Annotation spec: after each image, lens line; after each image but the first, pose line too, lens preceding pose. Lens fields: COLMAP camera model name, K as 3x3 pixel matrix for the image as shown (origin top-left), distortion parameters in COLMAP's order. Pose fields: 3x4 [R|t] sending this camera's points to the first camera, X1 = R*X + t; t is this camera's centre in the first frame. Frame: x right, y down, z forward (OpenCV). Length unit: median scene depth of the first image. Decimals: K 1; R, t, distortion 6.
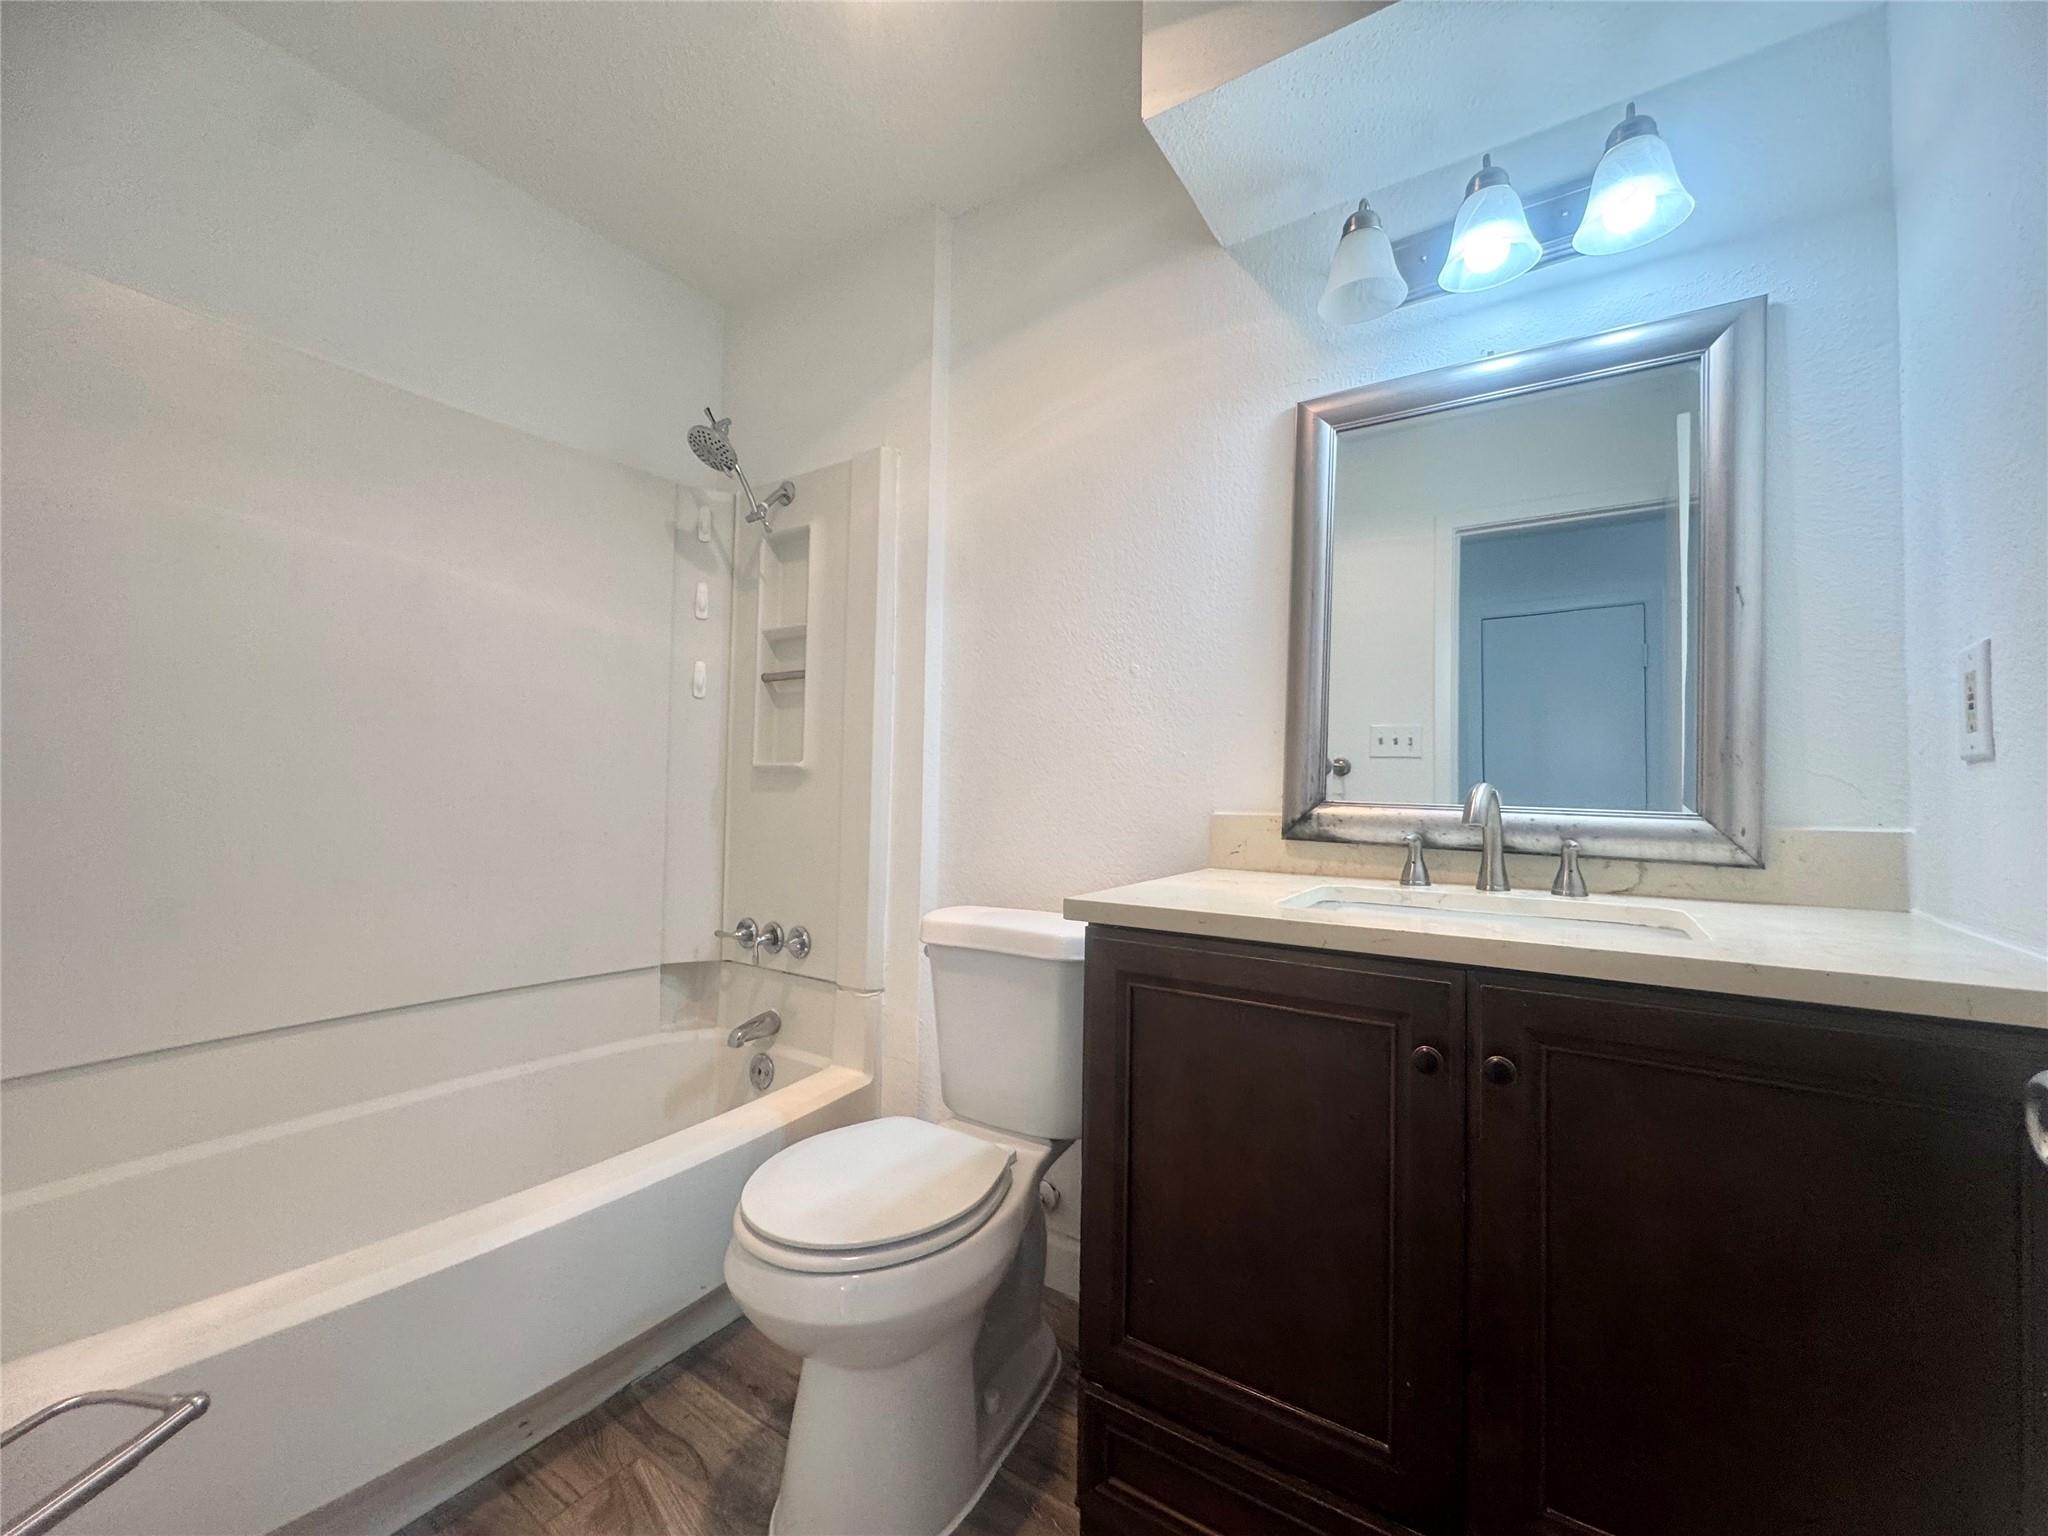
lens RADIAL K [[821.3, 0, 1024.0], [0, 821.3, 768.0], [0, 0, 1]] dist [-0.002793, -0.000307]
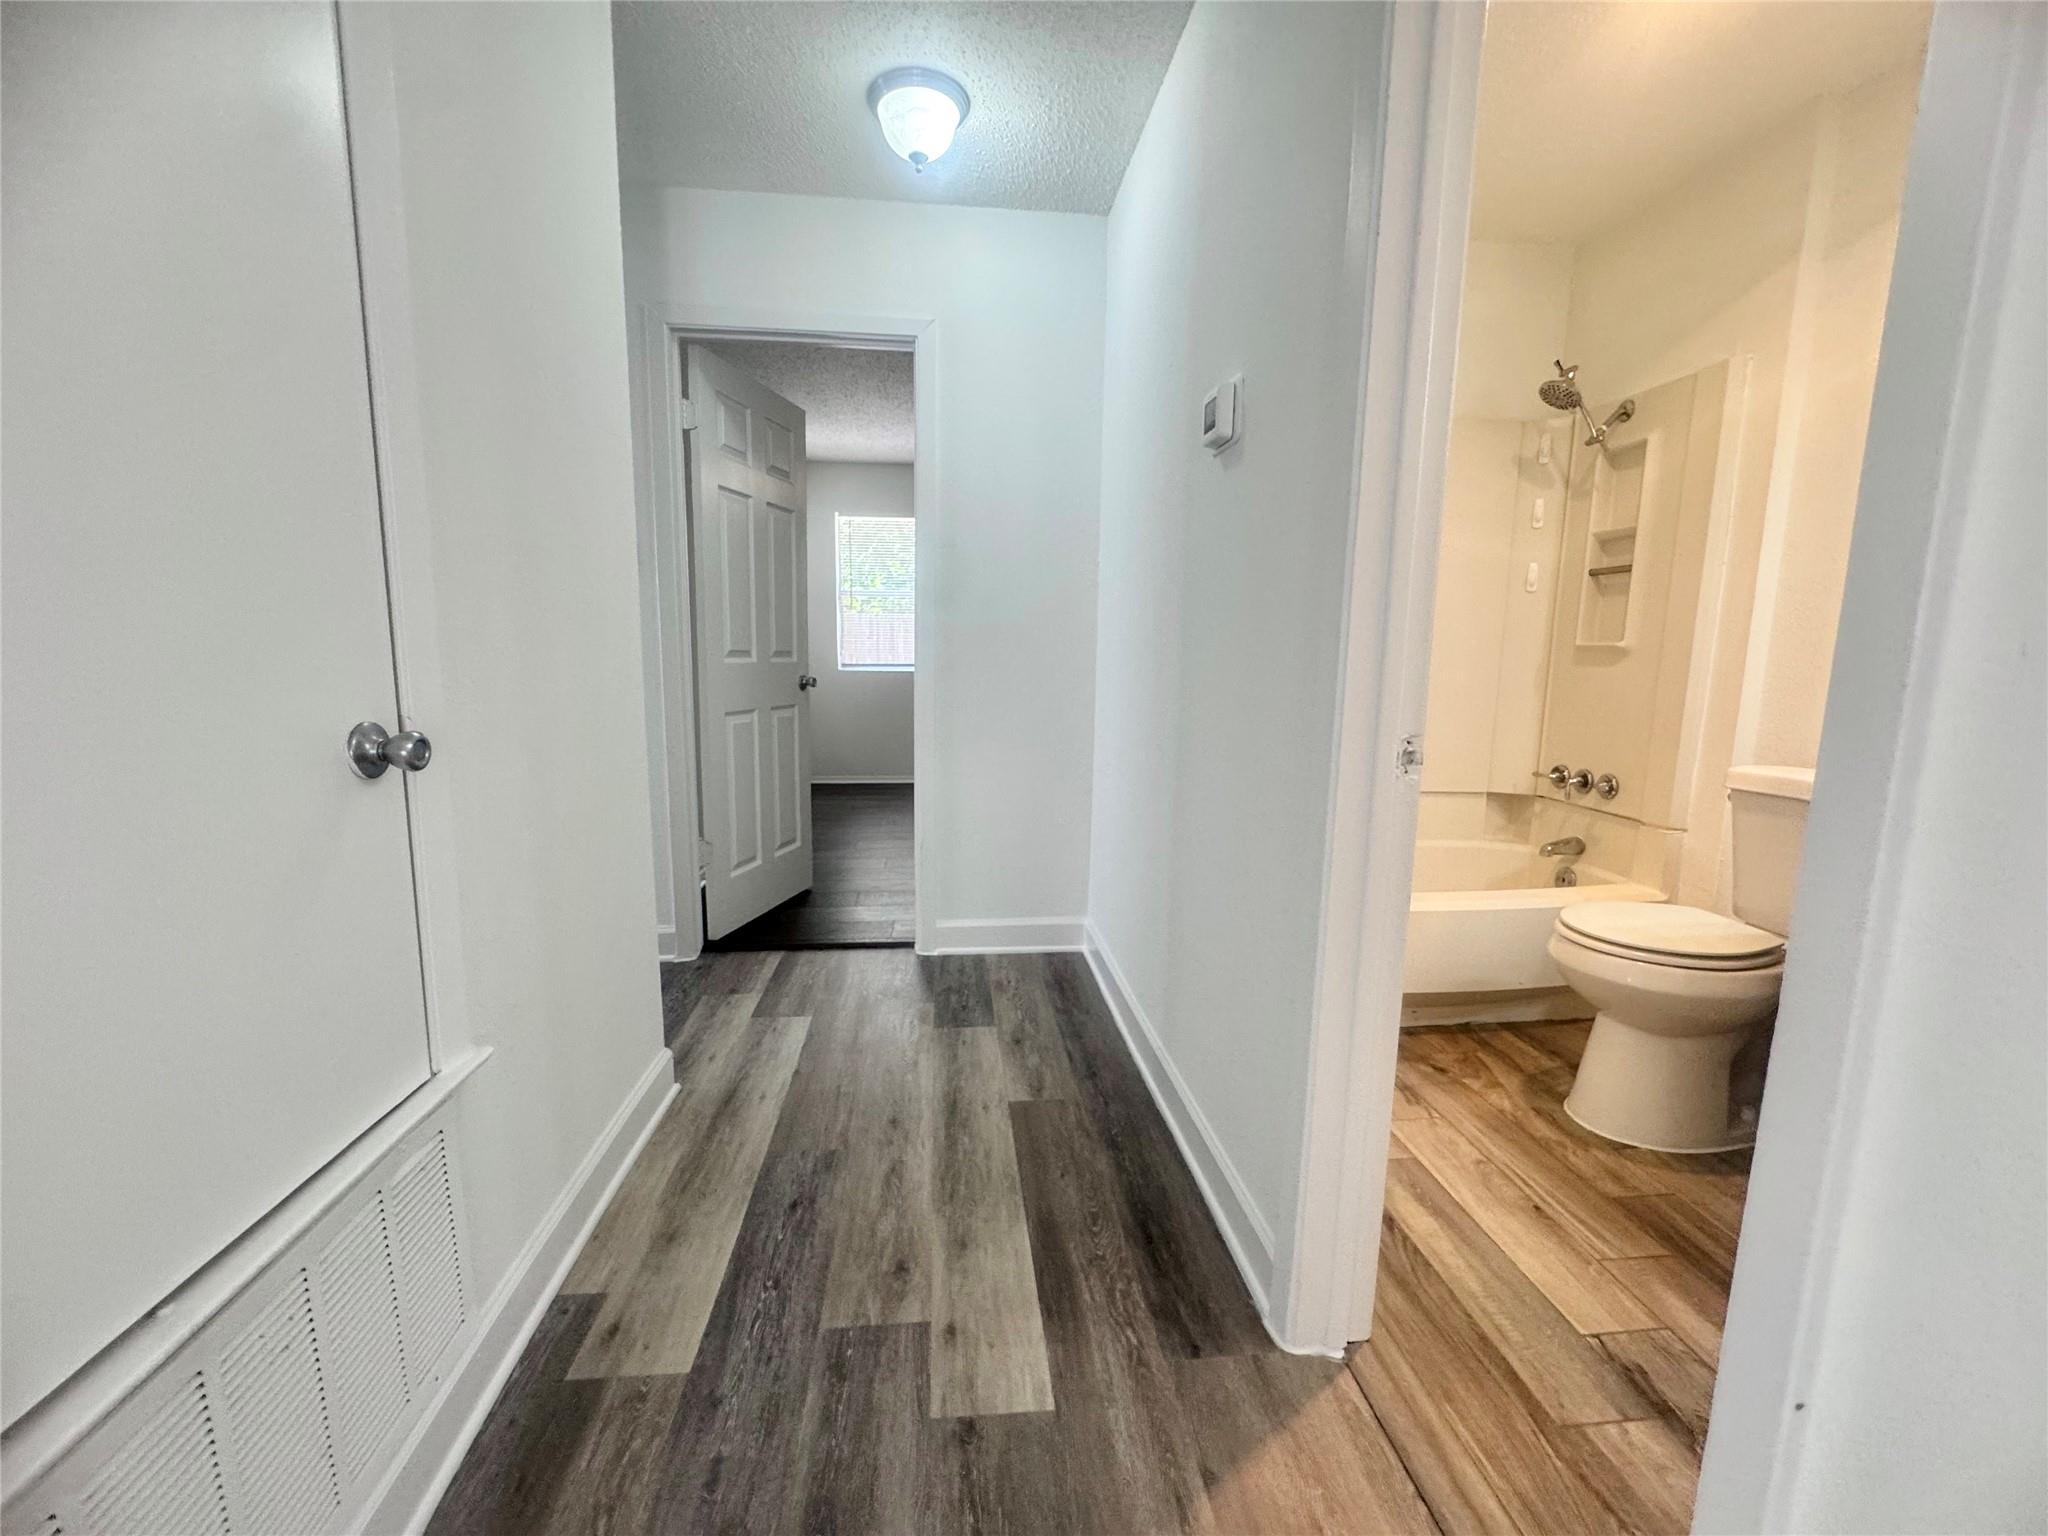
lens RADIAL K [[821.3, 0, 1024.0], [0, 821.3, 768.0], [0, 0, 1]] dist [-0.002793, -0.000307]
pose [[0.636660, 0.100681, -0.764544, 0.113536], [0.020443, 0.988888, 0.147248, -0.019406], [0.770873, -0.109376, 0.627528, -0.469154]]
